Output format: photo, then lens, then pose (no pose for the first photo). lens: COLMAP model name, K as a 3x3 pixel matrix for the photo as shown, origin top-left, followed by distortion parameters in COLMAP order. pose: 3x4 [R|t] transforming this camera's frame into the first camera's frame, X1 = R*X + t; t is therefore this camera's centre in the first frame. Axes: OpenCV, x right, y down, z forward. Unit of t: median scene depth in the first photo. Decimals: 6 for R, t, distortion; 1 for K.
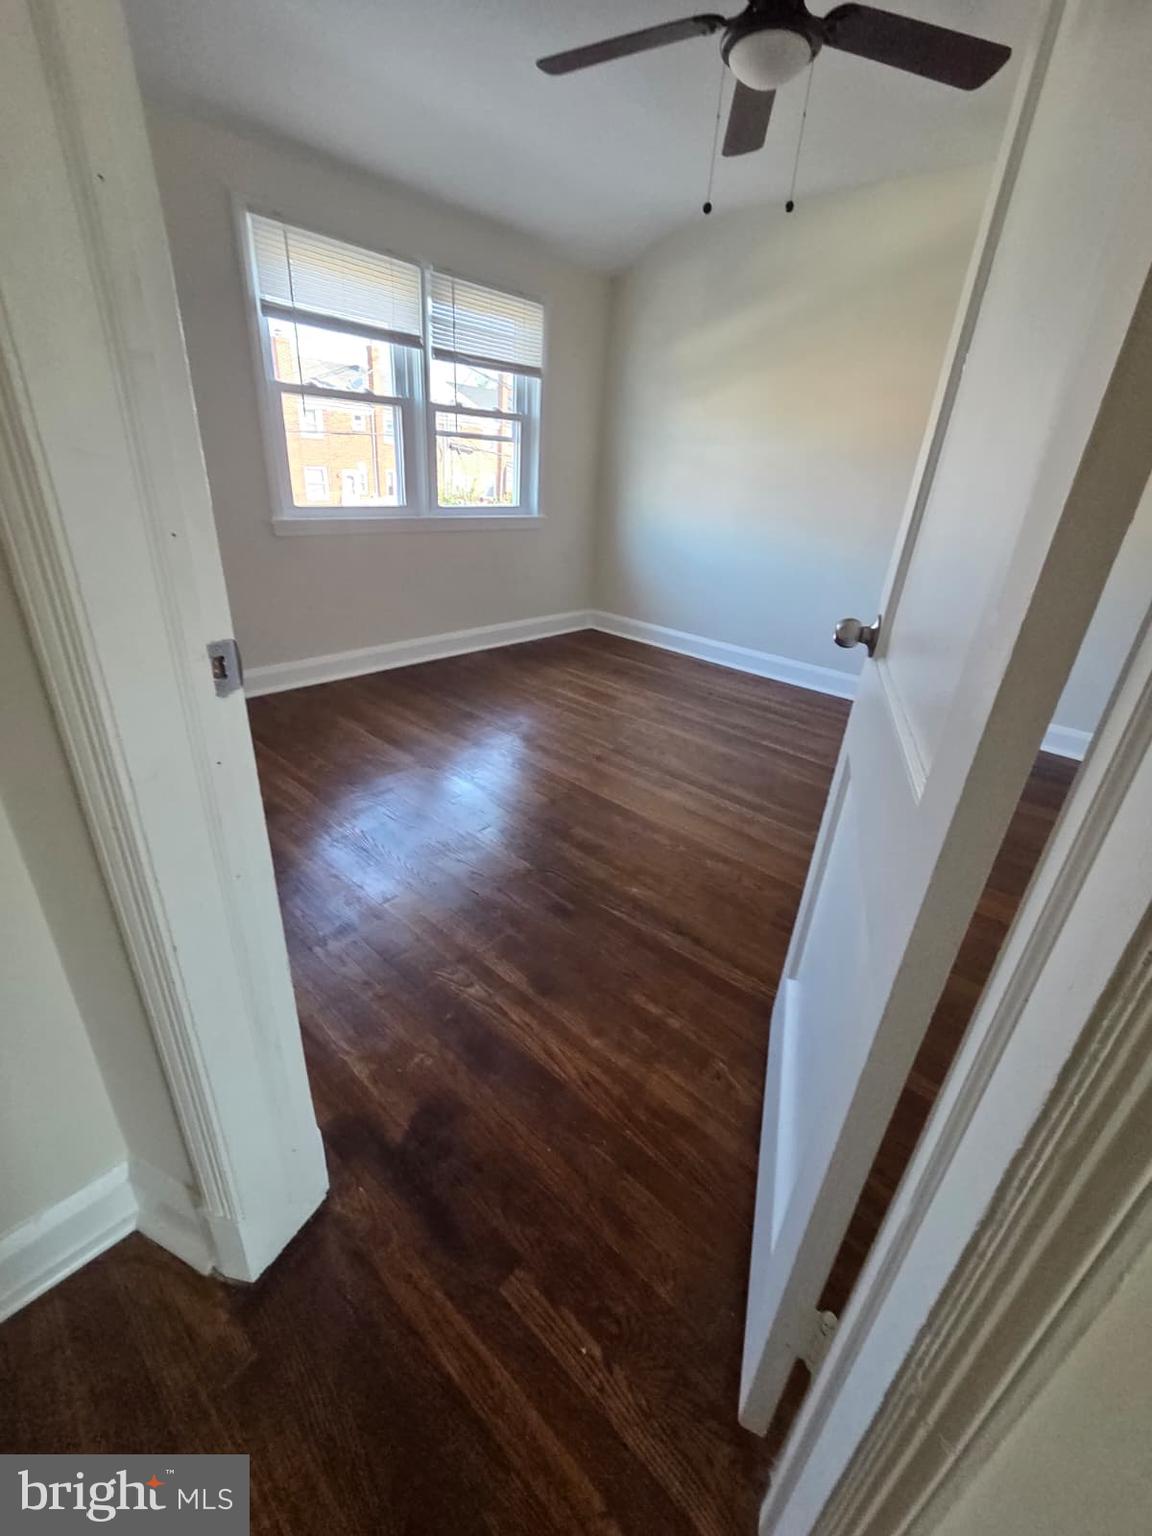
lens RADIAL K [[627.4, 0, 575.8], [0, 627.4, 753.7], [0, 0, 1]] dist [0.005336, -0.001991]
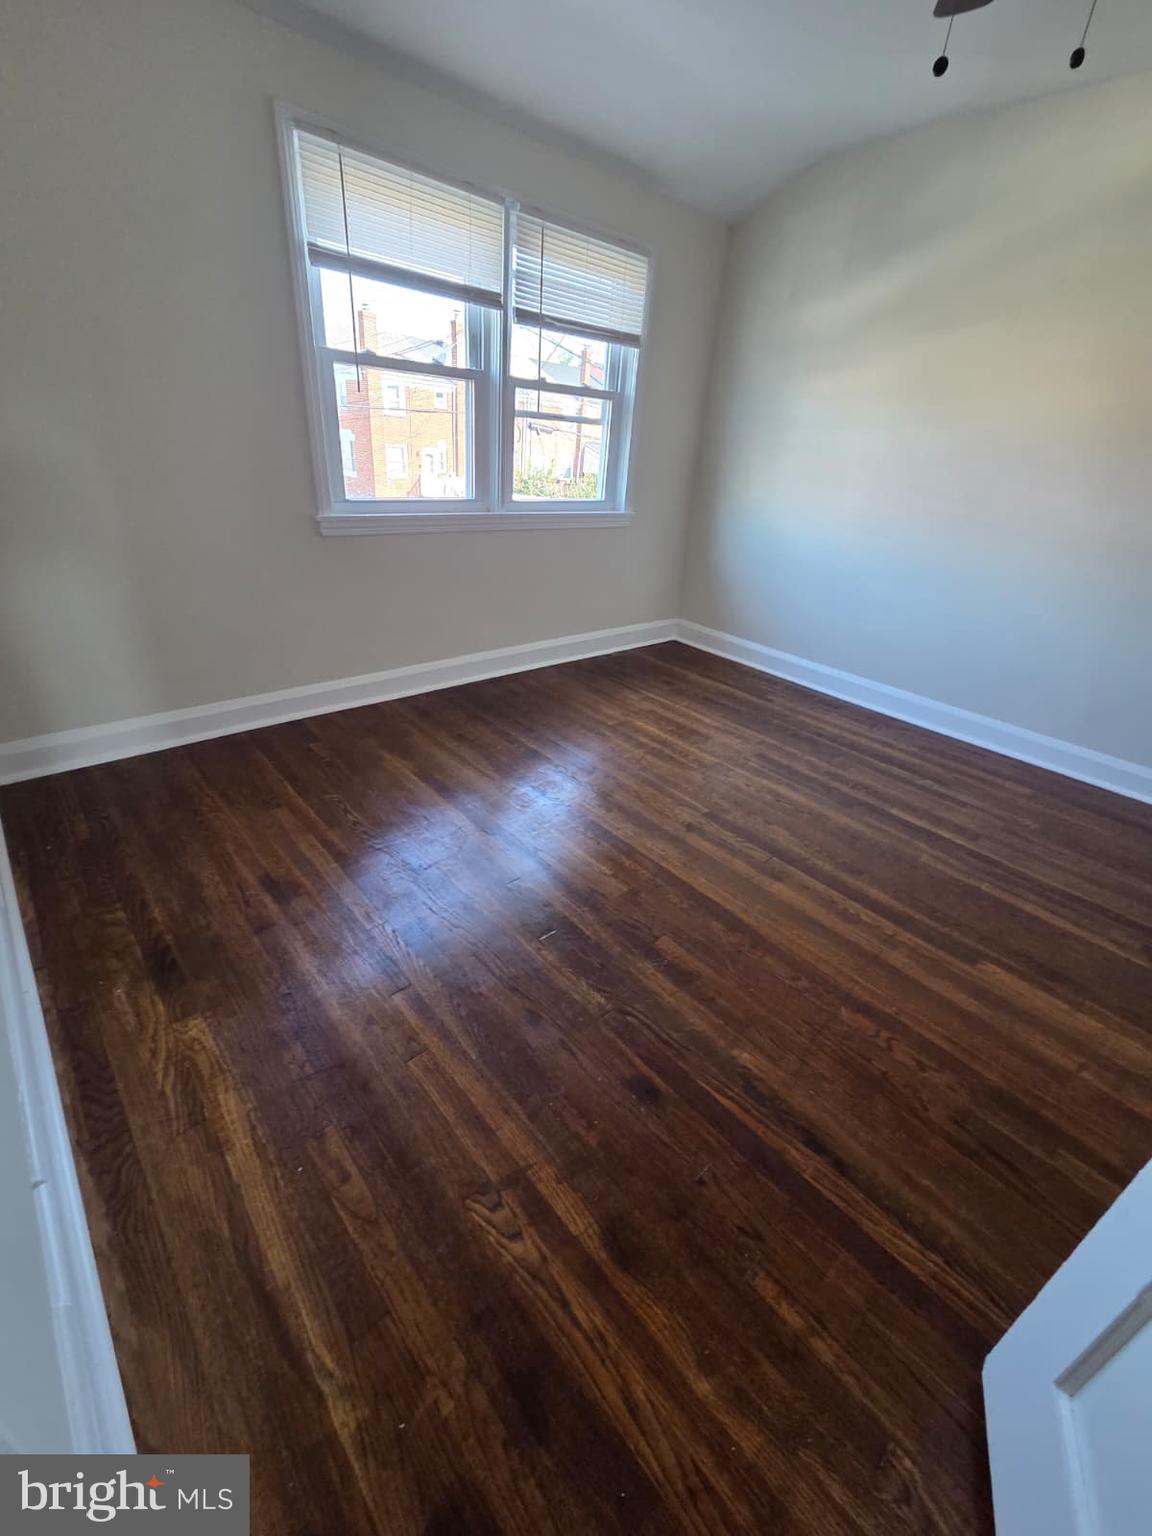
lens RADIAL K [[627.4, 0, 583.2], [0, 627.4, 772.1], [0, 0, 1]] dist [0.005336, -0.001991]
pose [[0.994630, 0.060315, -0.084098, -0.036998], [-0.056250, 0.997169, 0.049893, -0.096699], [0.086869, -0.044895, 0.995208, 0.182844]]
